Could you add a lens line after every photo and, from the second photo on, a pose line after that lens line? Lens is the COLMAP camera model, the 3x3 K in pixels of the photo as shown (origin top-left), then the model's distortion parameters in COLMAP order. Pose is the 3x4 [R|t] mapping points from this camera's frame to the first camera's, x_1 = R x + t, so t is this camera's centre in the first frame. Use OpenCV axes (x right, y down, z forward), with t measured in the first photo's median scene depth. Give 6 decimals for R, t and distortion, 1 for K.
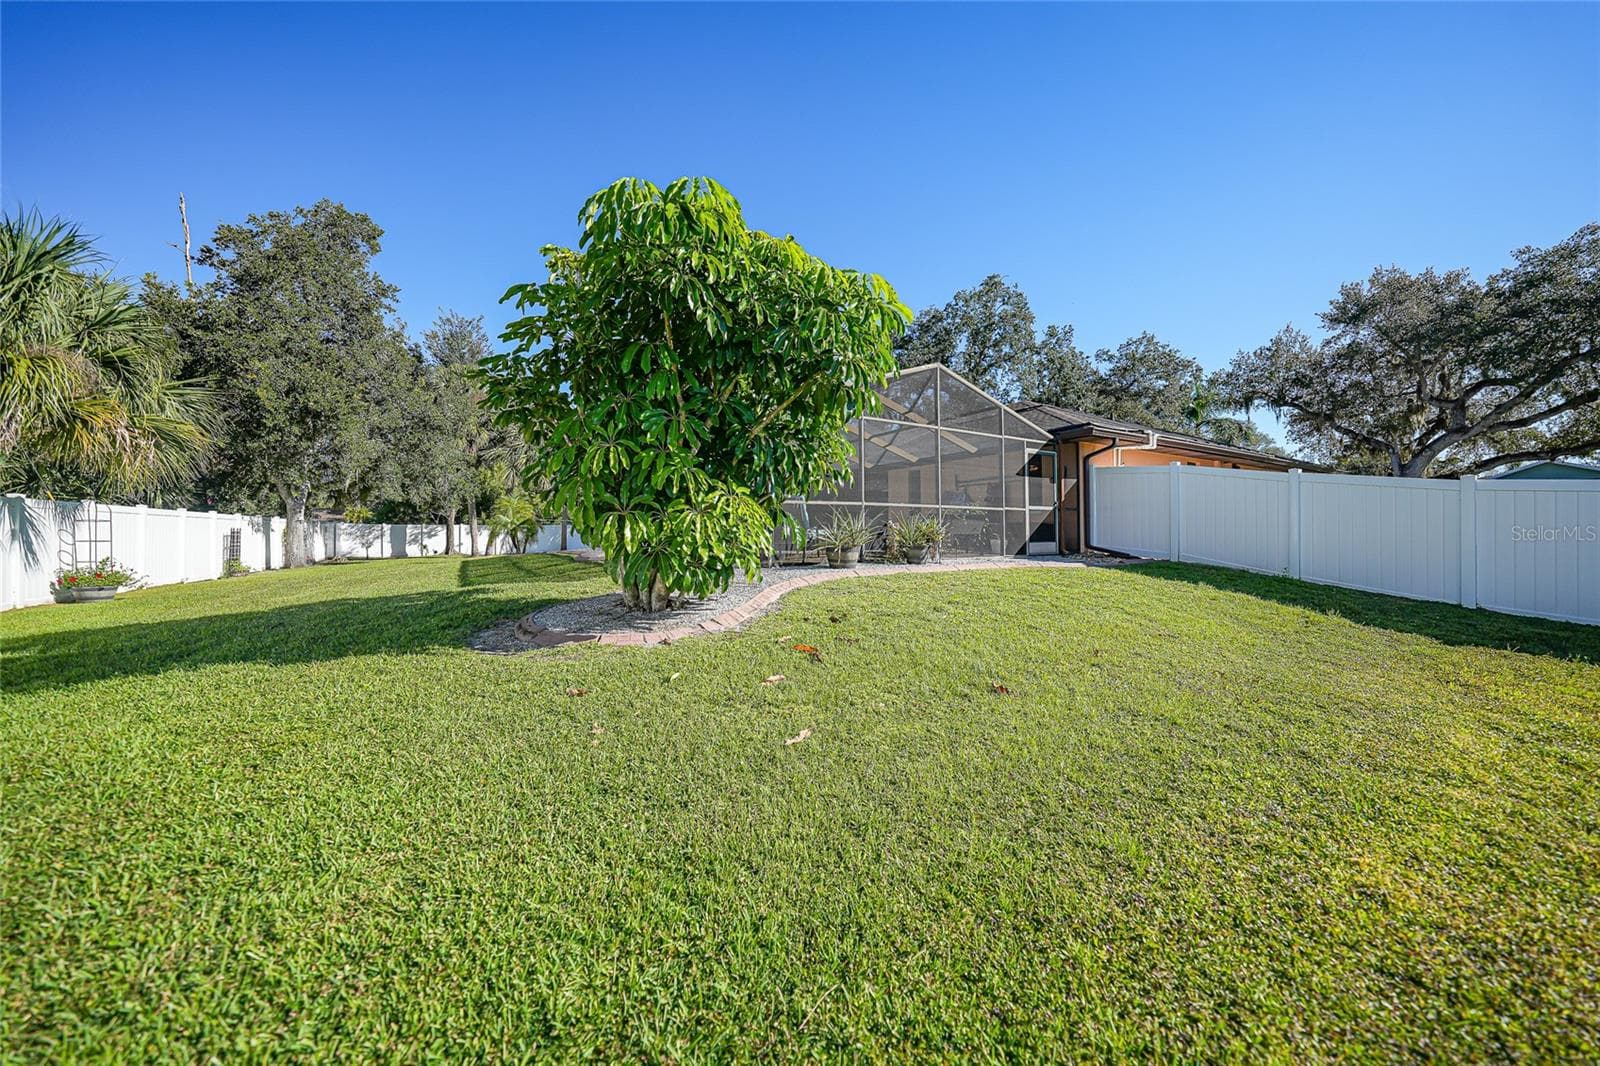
lens RADIAL K [[560.3, 0, 807.5], [0, 560.3, 530.1], [0, 0, 1]] dist [-0.030119, 0.006564]
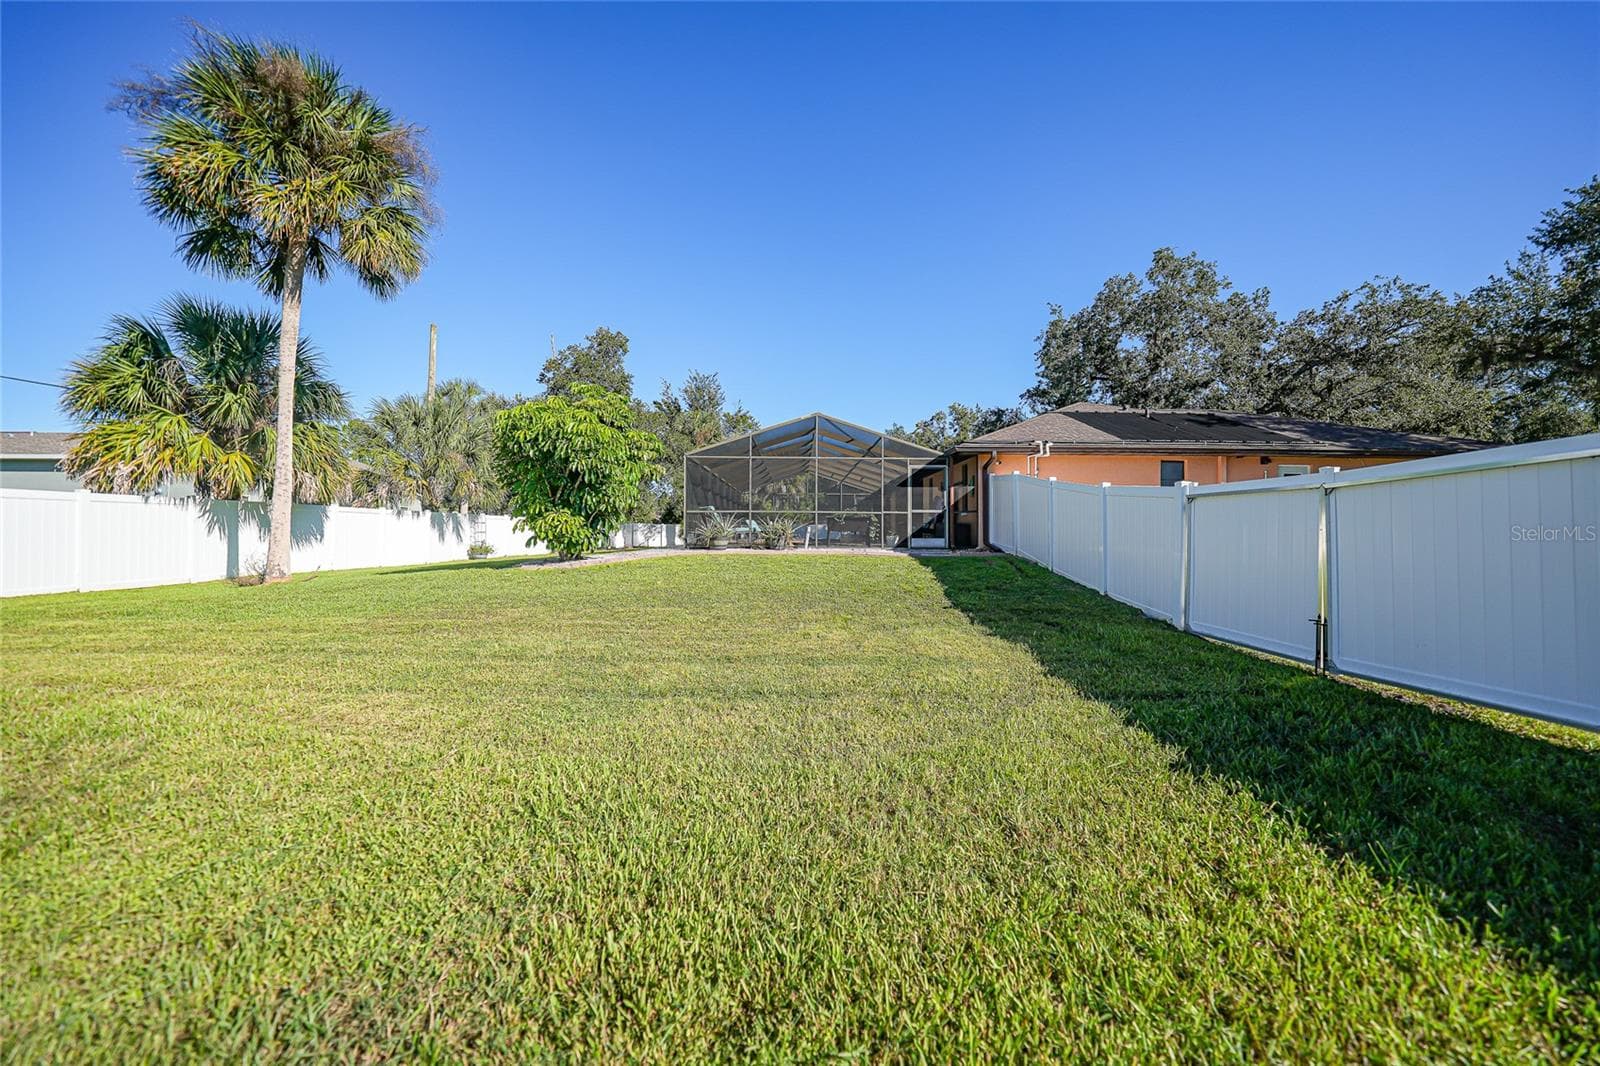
lens RADIAL K [[565.5, 0, 796.9], [0, 565.5, 527.7], [0, 0, 1]] dist [-0.031796, 0.008367]
pose [[0.857938, 0.002106, -0.513750, 0.482155], [-0.003497, 0.999992, -0.001741, 0.000838], [0.513742, 0.003290, 0.857938, -0.144203]]
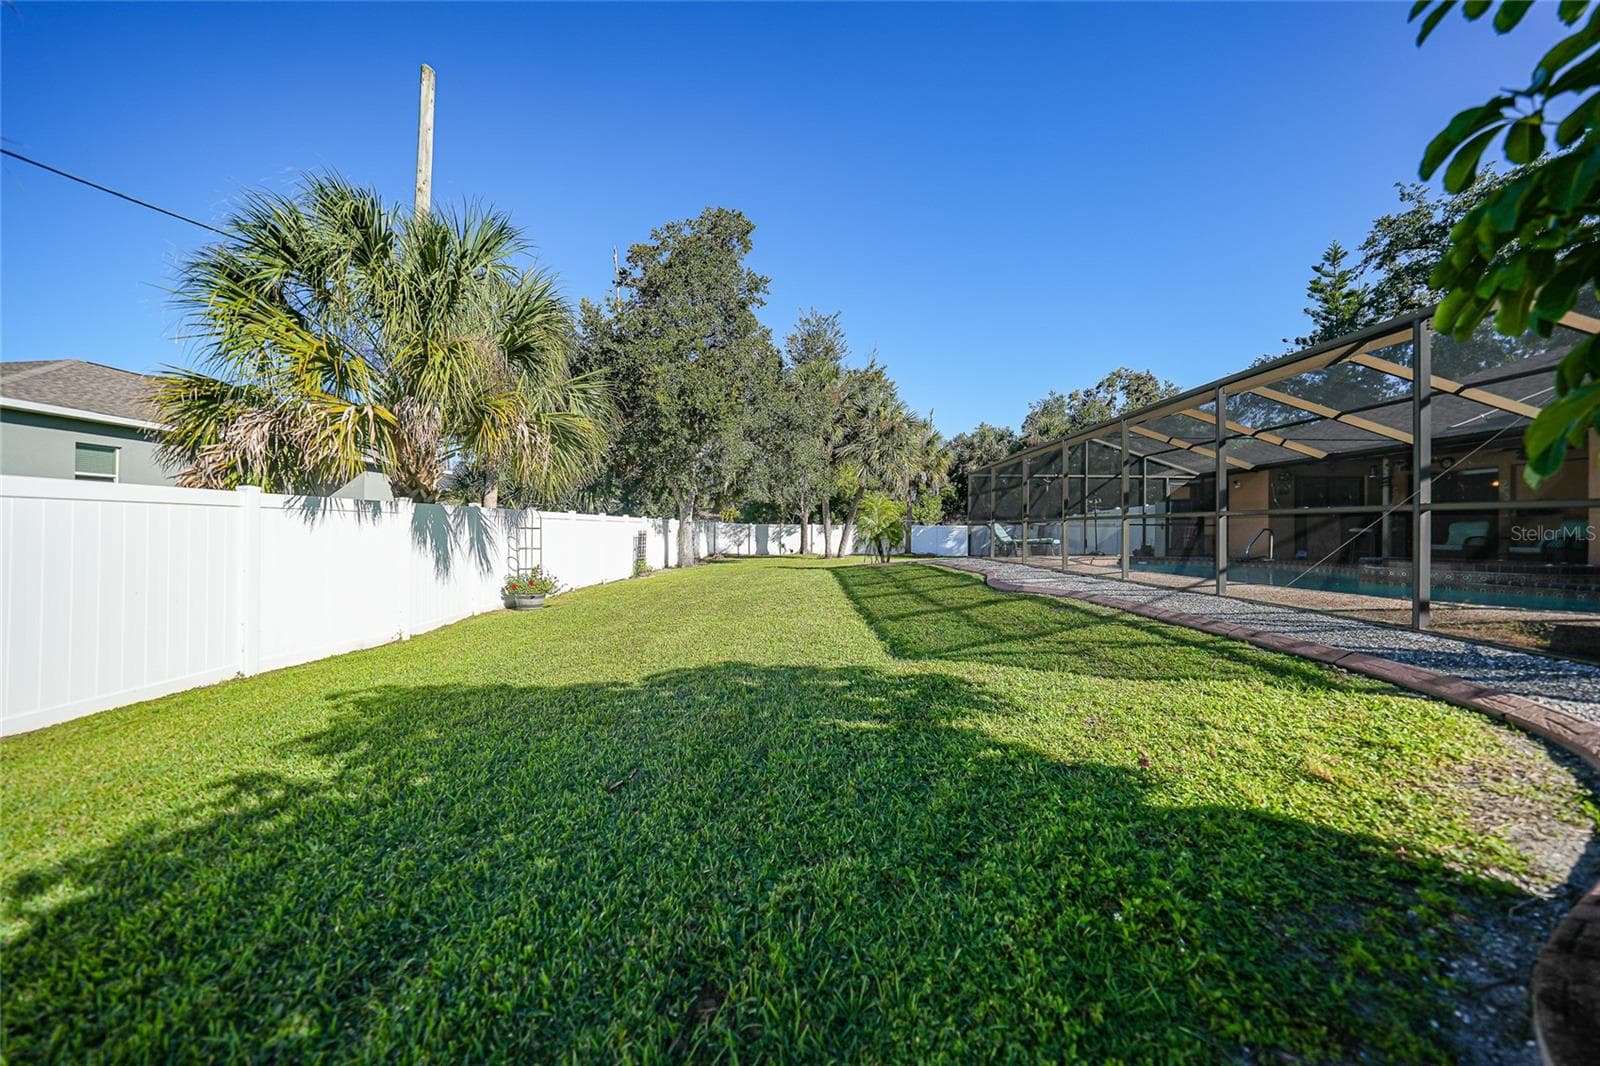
lens RADIAL K [[565.5, 0, 796.9], [0, 565.5, 527.7], [0, 0, 1]] dist [-0.031796, 0.008367]
pose [[0.845225, 0.009044, -0.534334, -0.175311], [-0.008032, 0.999959, 0.004219, -0.013832], [0.534350, 0.000726, 0.845263, 0.198252]]
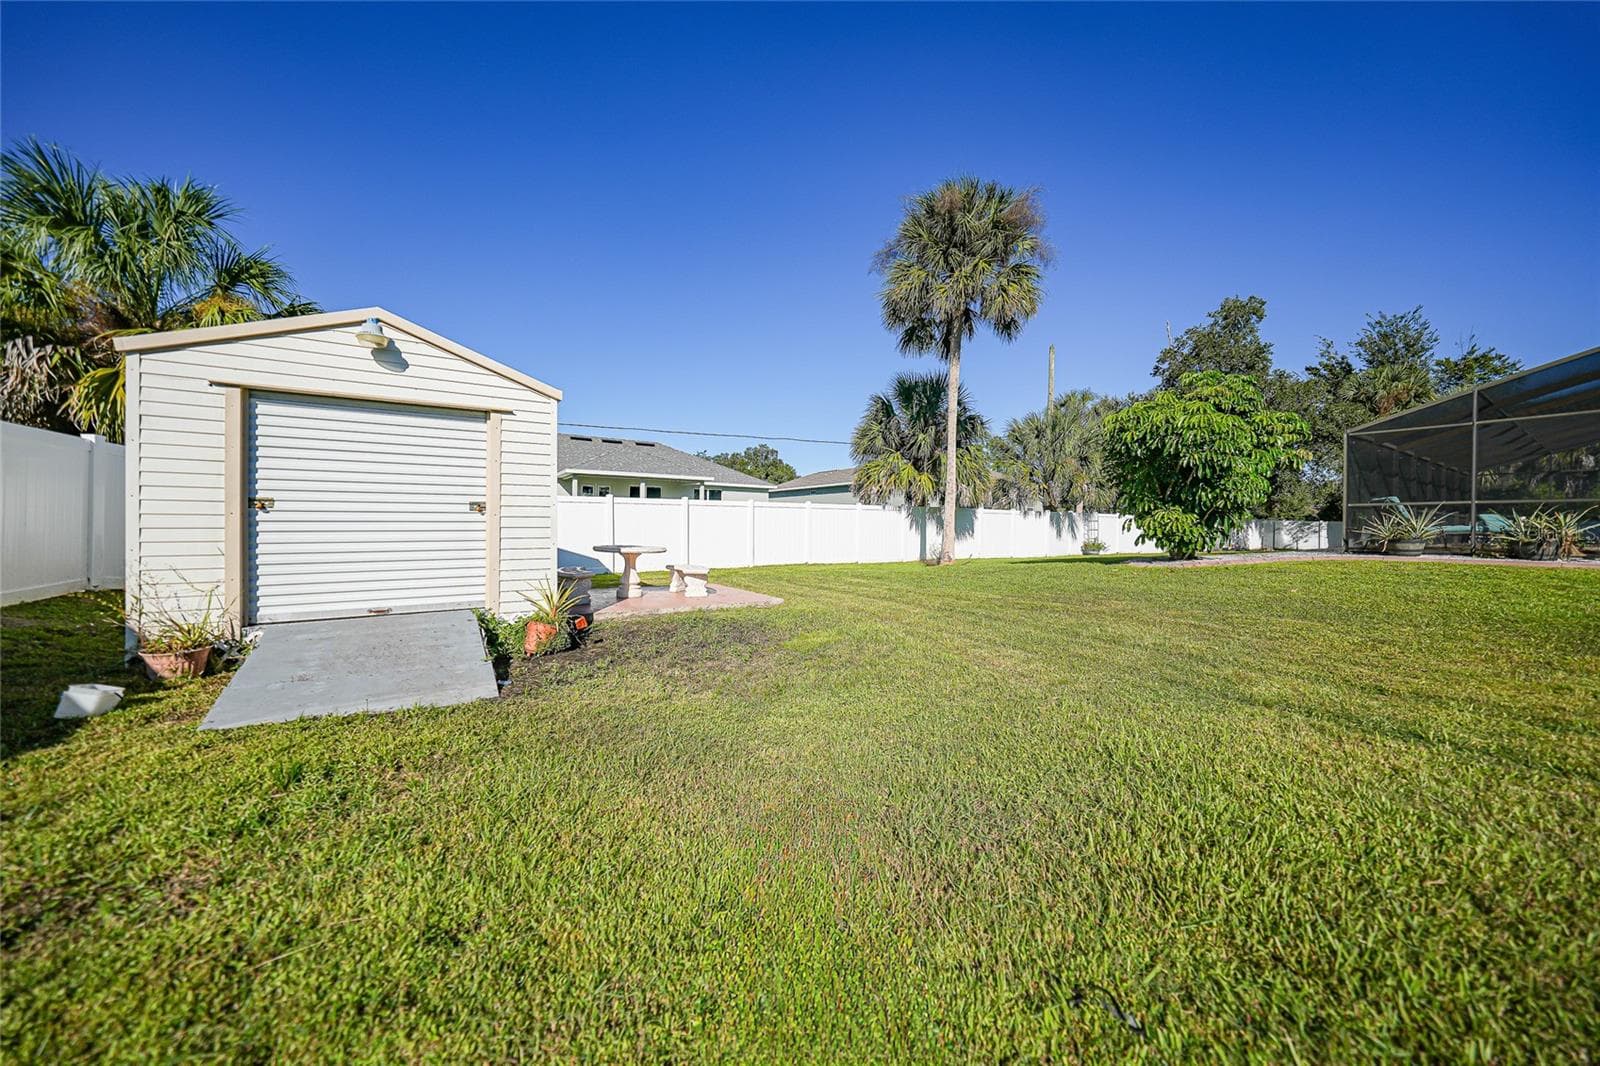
lens RADIAL K [[560.3, 0, 807.5], [0, 560.3, 530.1], [0, 0, 1]] dist [-0.030119, 0.006564]
pose [[0.036662, 0.010508, -0.999272, 0.525305], [-0.004004, 0.999938, 0.010368, 0.000845], [0.999320, 0.003621, 0.036702, -0.159897]]
